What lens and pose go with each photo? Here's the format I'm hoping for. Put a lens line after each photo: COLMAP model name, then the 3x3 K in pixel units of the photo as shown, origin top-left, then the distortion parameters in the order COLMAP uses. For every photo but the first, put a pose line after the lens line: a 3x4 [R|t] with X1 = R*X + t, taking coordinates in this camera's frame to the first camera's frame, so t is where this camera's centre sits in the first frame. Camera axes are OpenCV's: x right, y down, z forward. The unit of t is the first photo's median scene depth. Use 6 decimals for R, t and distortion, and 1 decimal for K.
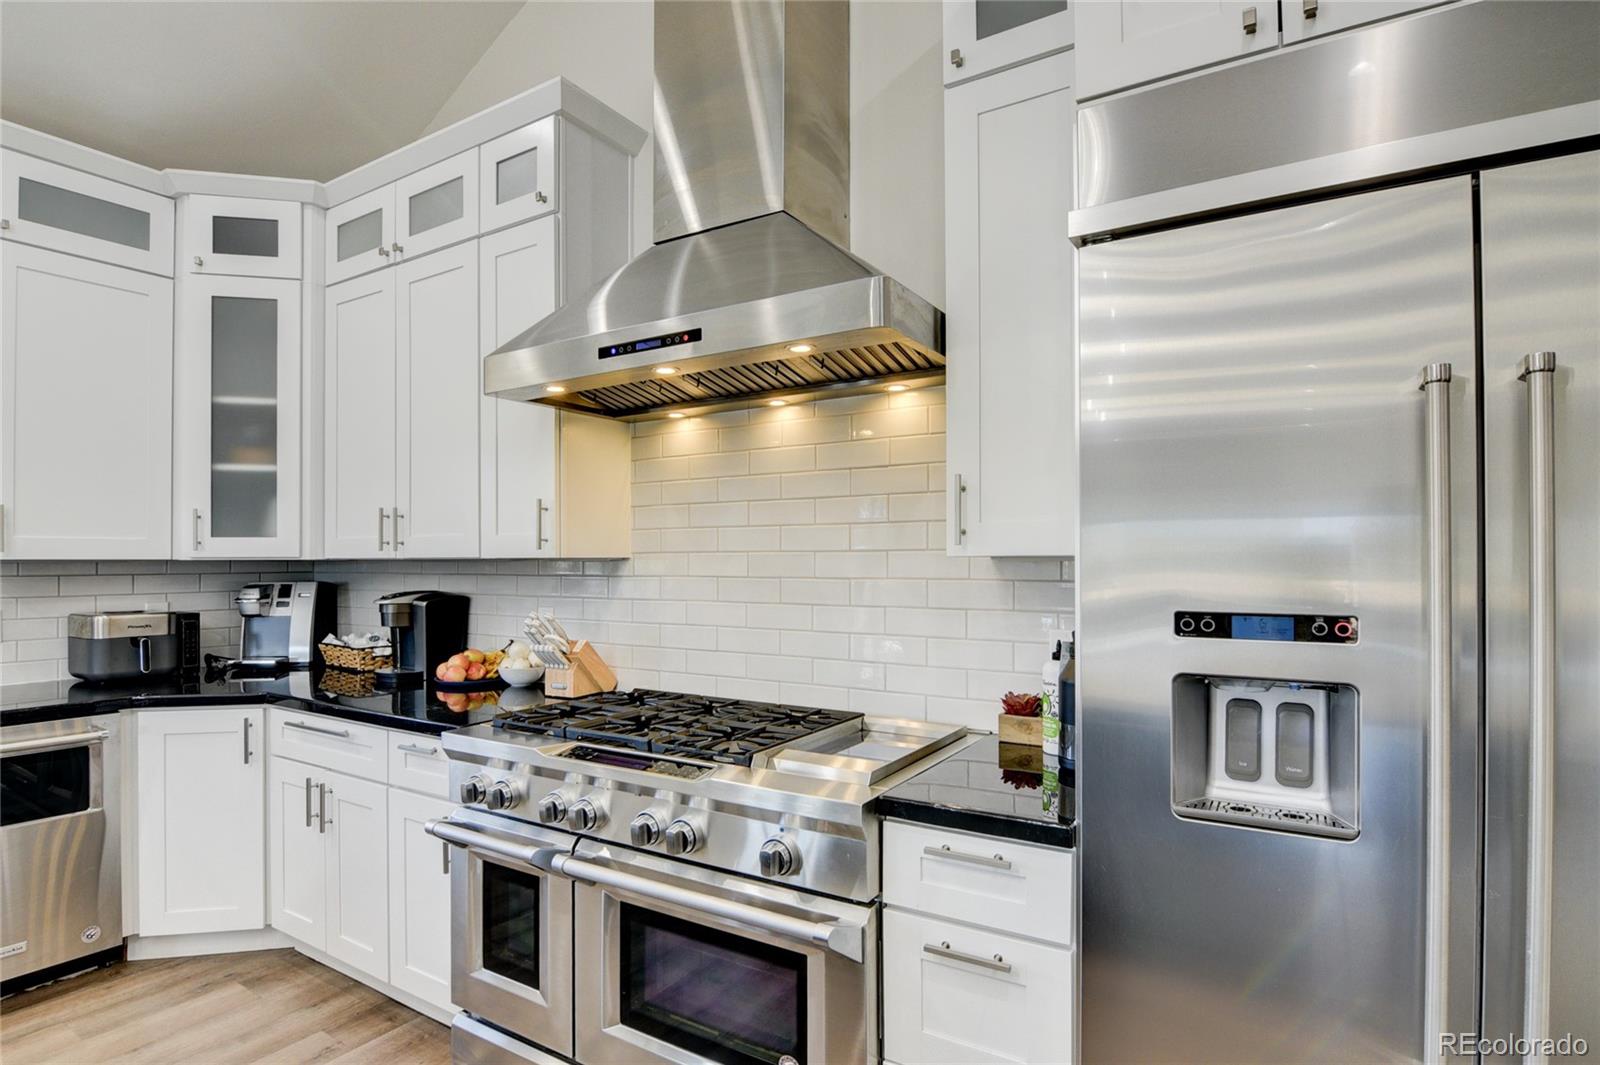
lens RADIAL K [[817.8, 0, 760.5], [0, 817.8, 556.4], [0, 0, 1]] dist [0.000784, -0.010040]
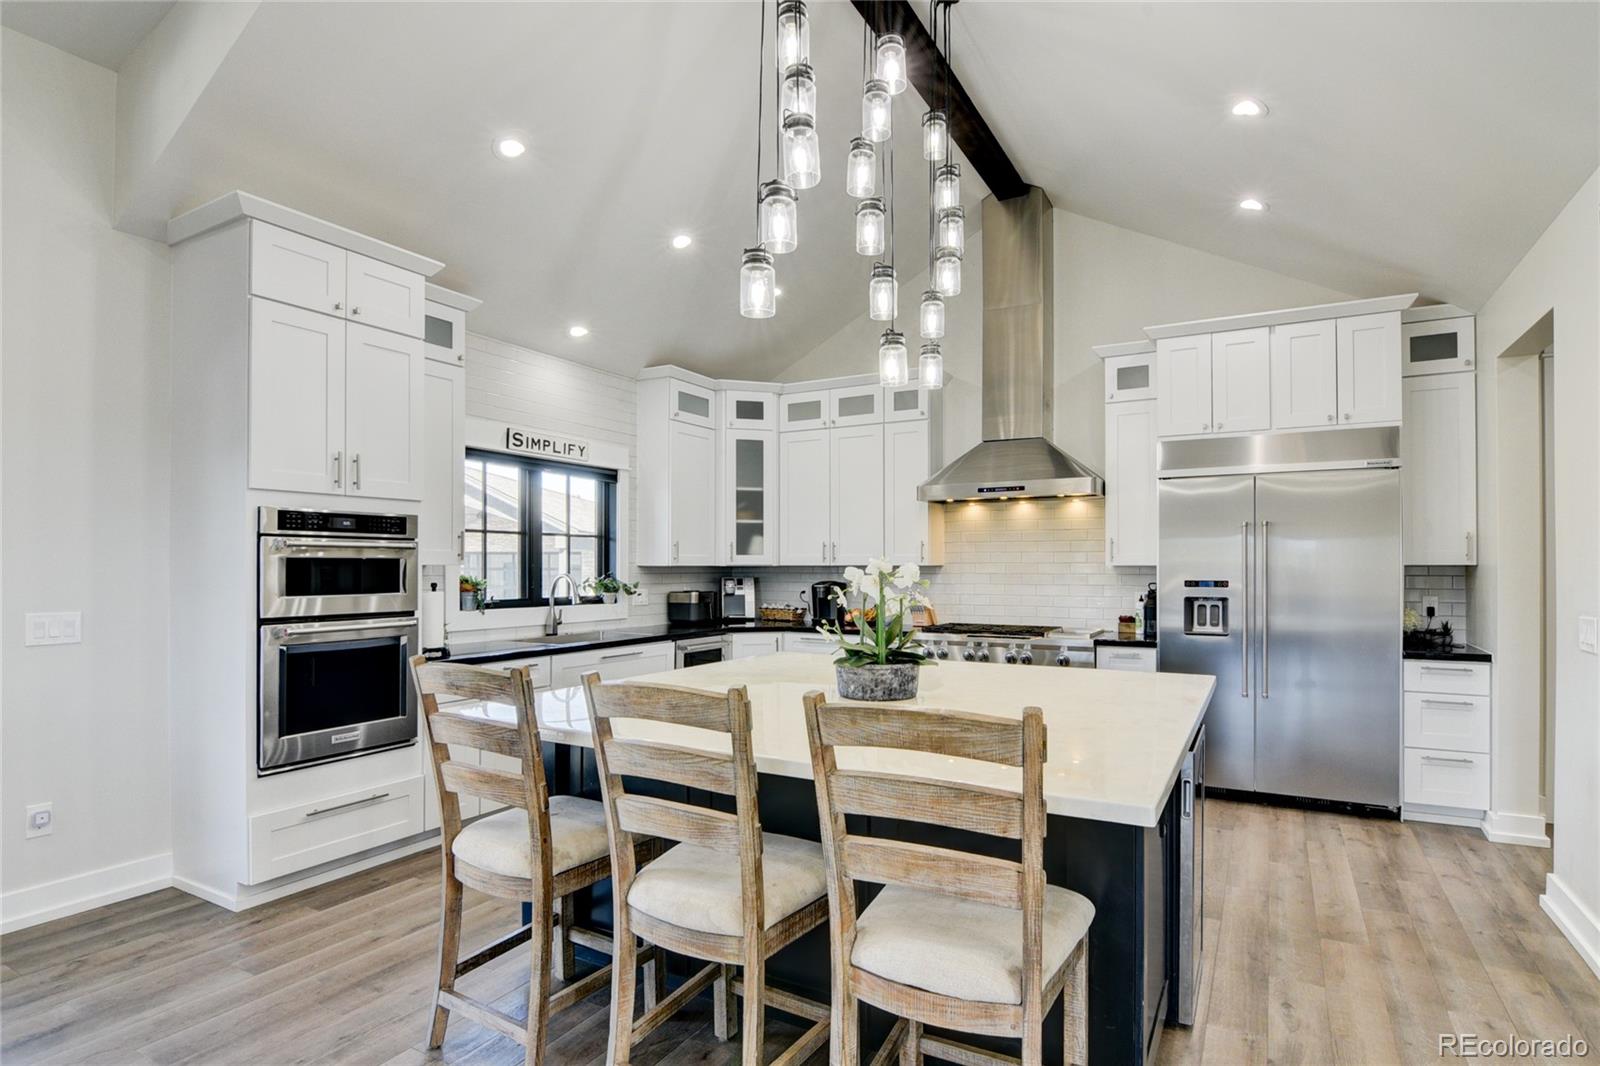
lens RADIAL K [[817.8, 0, 838.1], [0, 817.8, 563.3], [0, 0, 1]] dist [0.000784, -0.010040]
pose [[0.994814, 0.004321, 0.101621, -0.673391], [-0.004189, 0.999990, -0.001509, -0.000198], [-0.101626, 0.001075, 0.994822, -1.189523]]
